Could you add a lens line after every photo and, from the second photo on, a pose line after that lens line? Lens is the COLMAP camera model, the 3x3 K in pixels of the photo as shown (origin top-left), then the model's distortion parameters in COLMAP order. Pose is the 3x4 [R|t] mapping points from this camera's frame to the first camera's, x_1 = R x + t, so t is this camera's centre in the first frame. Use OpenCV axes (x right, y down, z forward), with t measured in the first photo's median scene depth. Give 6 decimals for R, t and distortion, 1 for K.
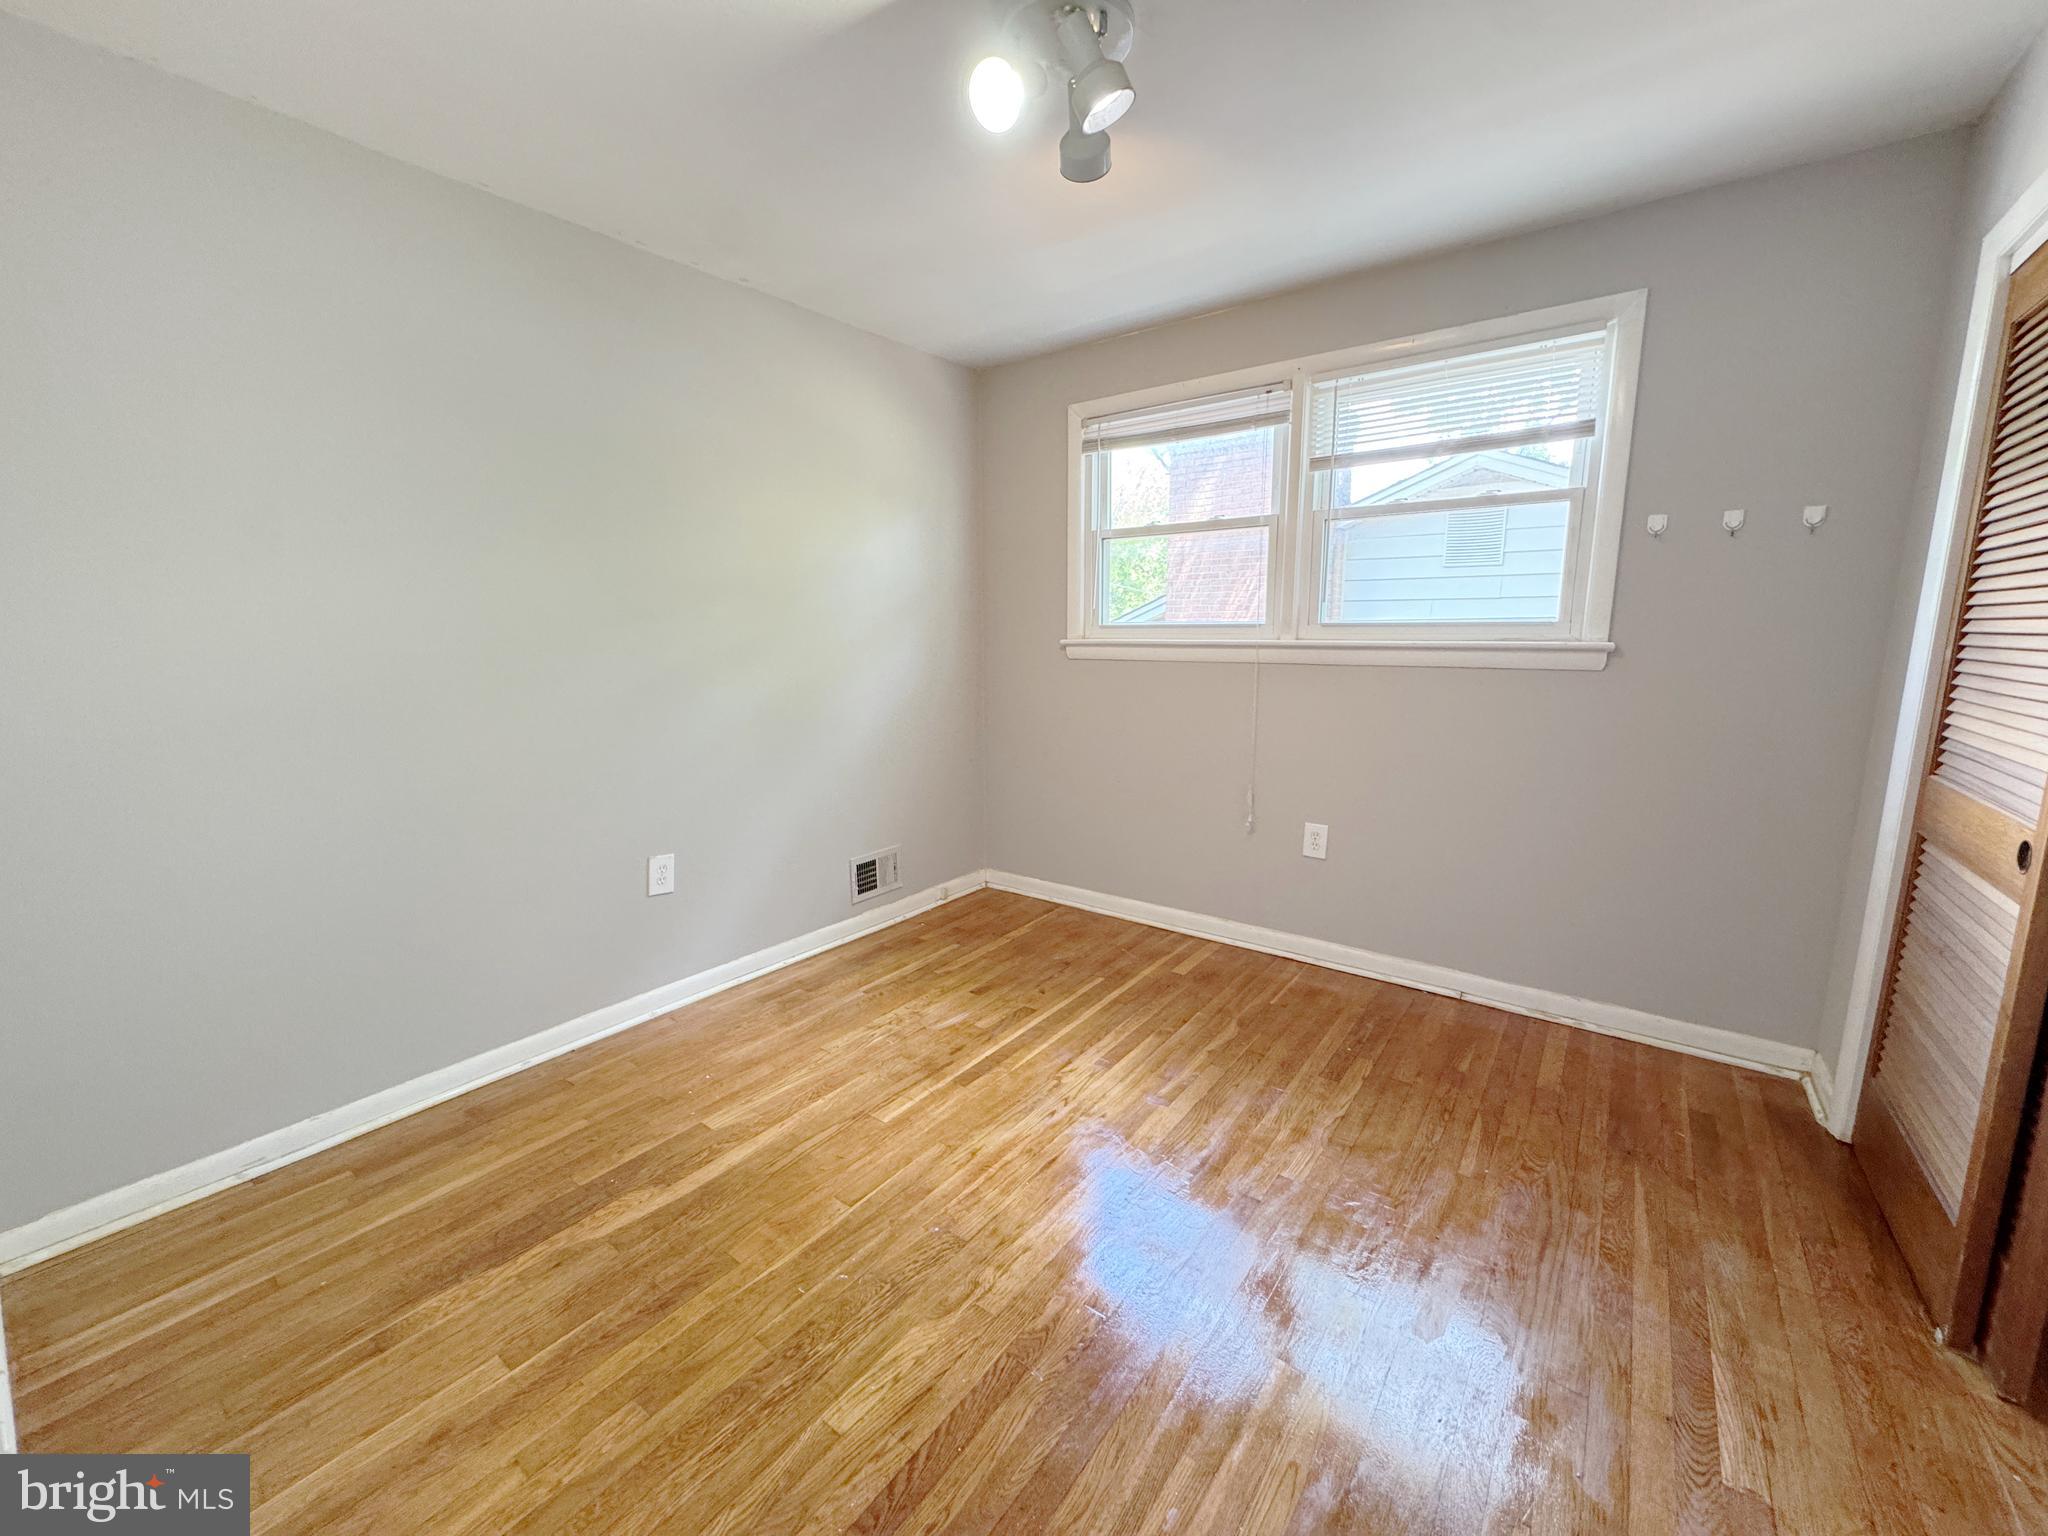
lens RADIAL K [[816.2, 0, 1022.5], [0, 816.2, 764.2], [0, 0, 1]] dist [-0.004167, 0.000605]
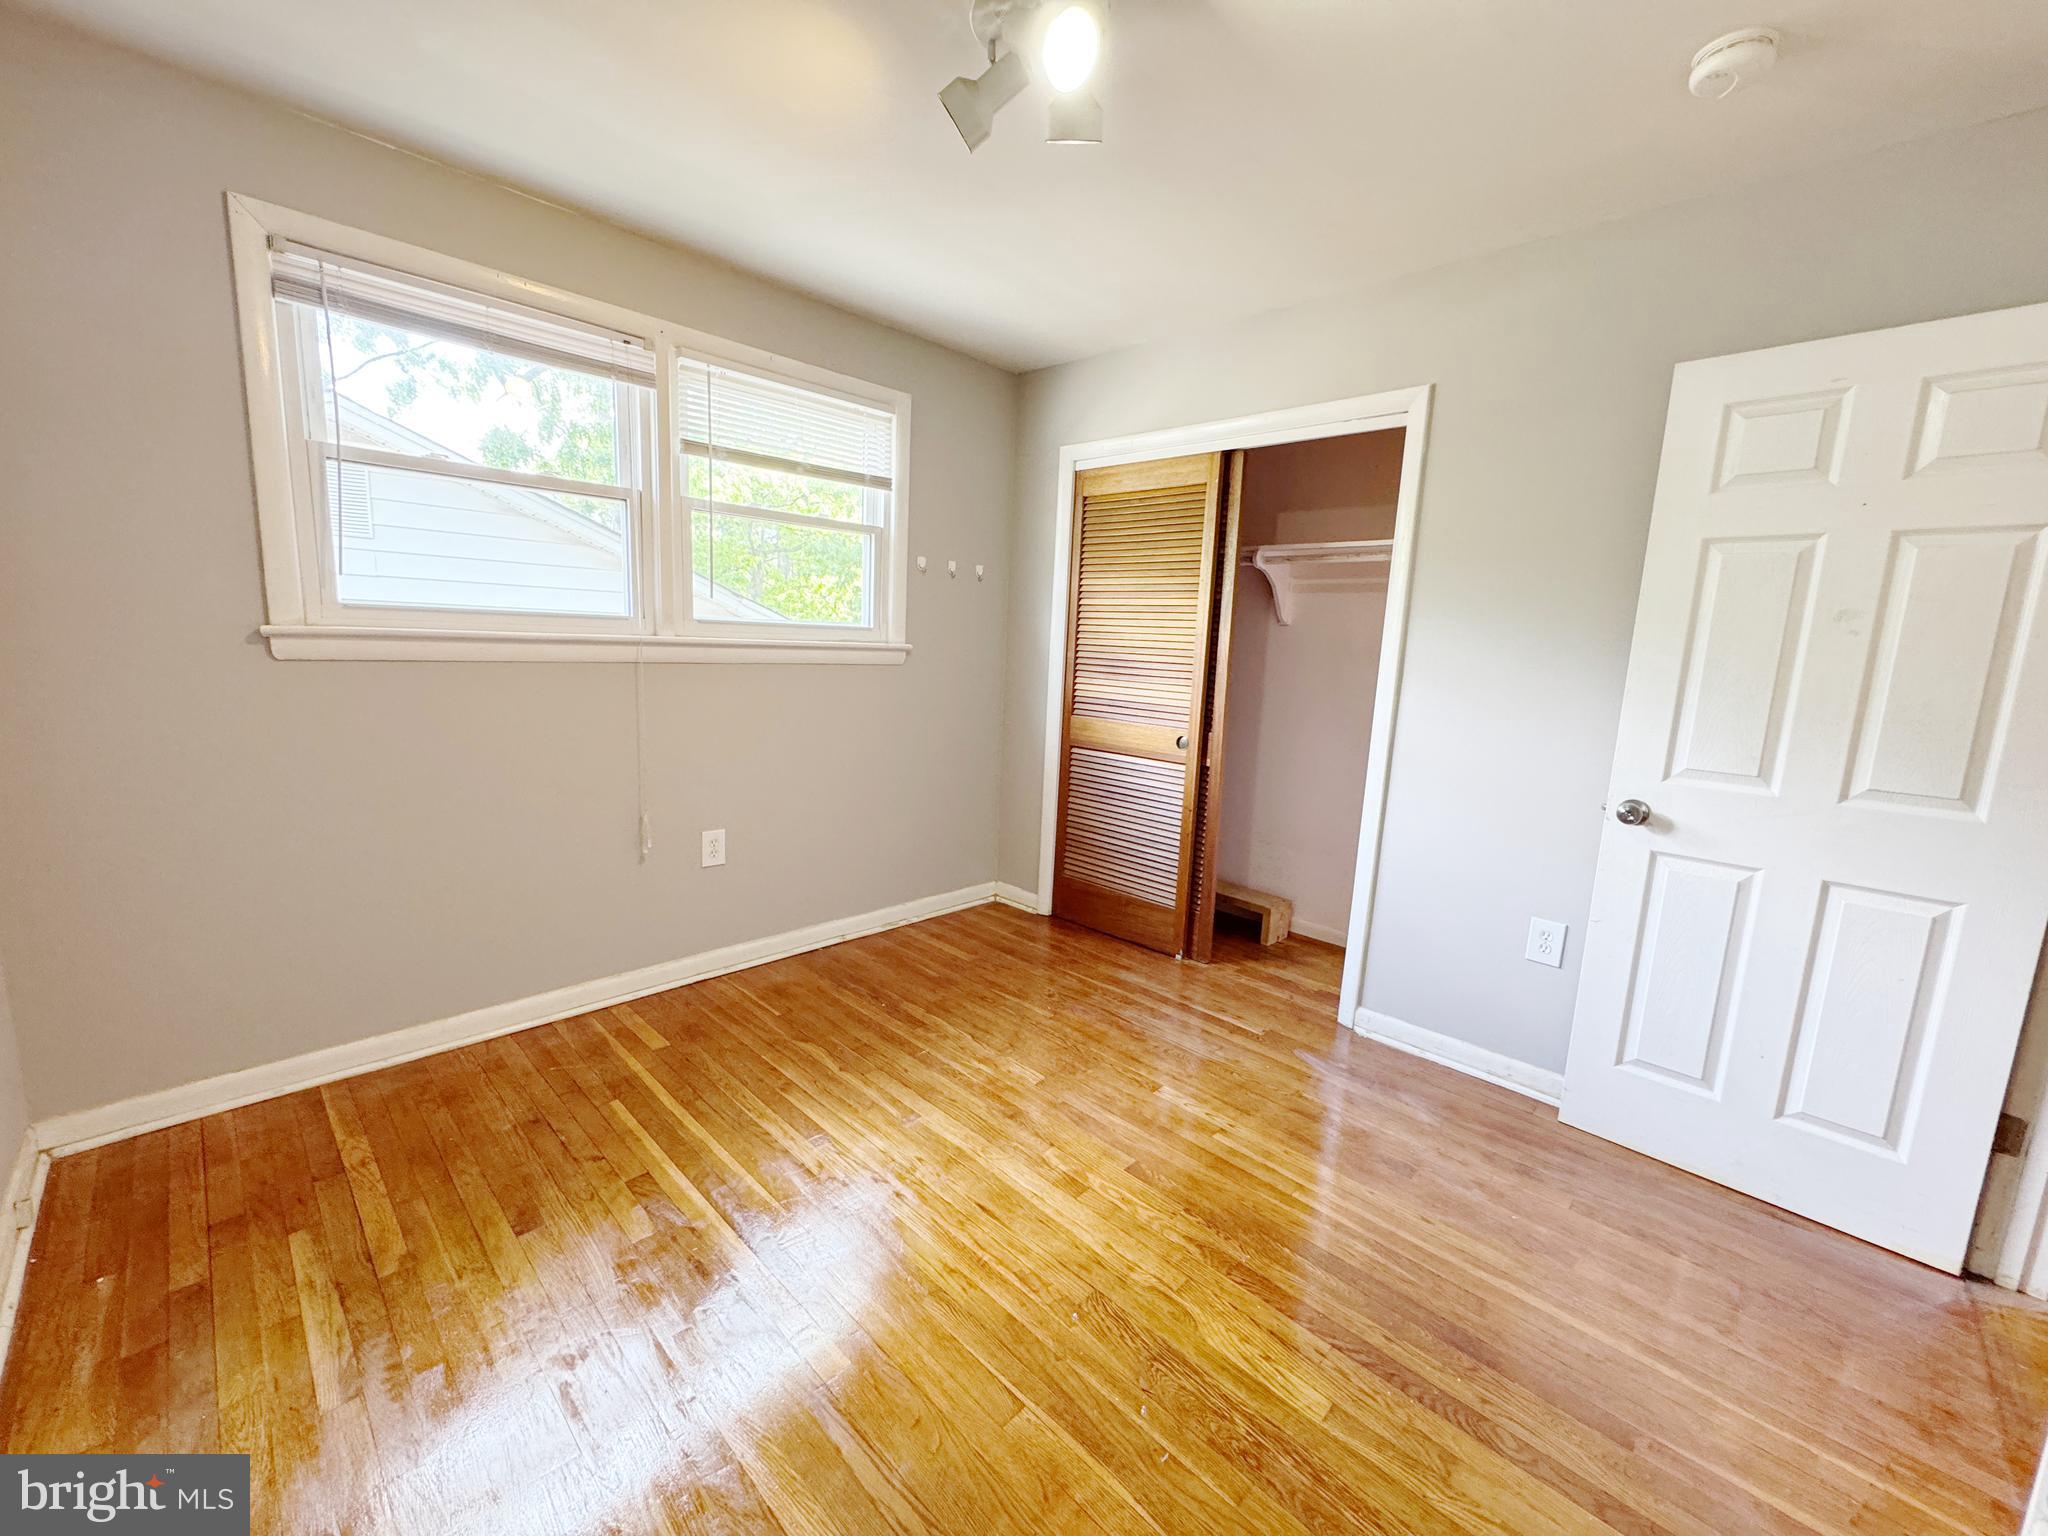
lens RADIAL K [[816.2, 0, 1022.5], [0, 816.2, 764.2], [0, 0, 1]] dist [-0.004167, 0.000605]
pose [[0.126267, -0.143663, 0.981538, -0.654078], [0.118727, 0.984534, 0.128828, -0.104488], [-0.984866, 0.100268, 0.141370, 0.632582]]
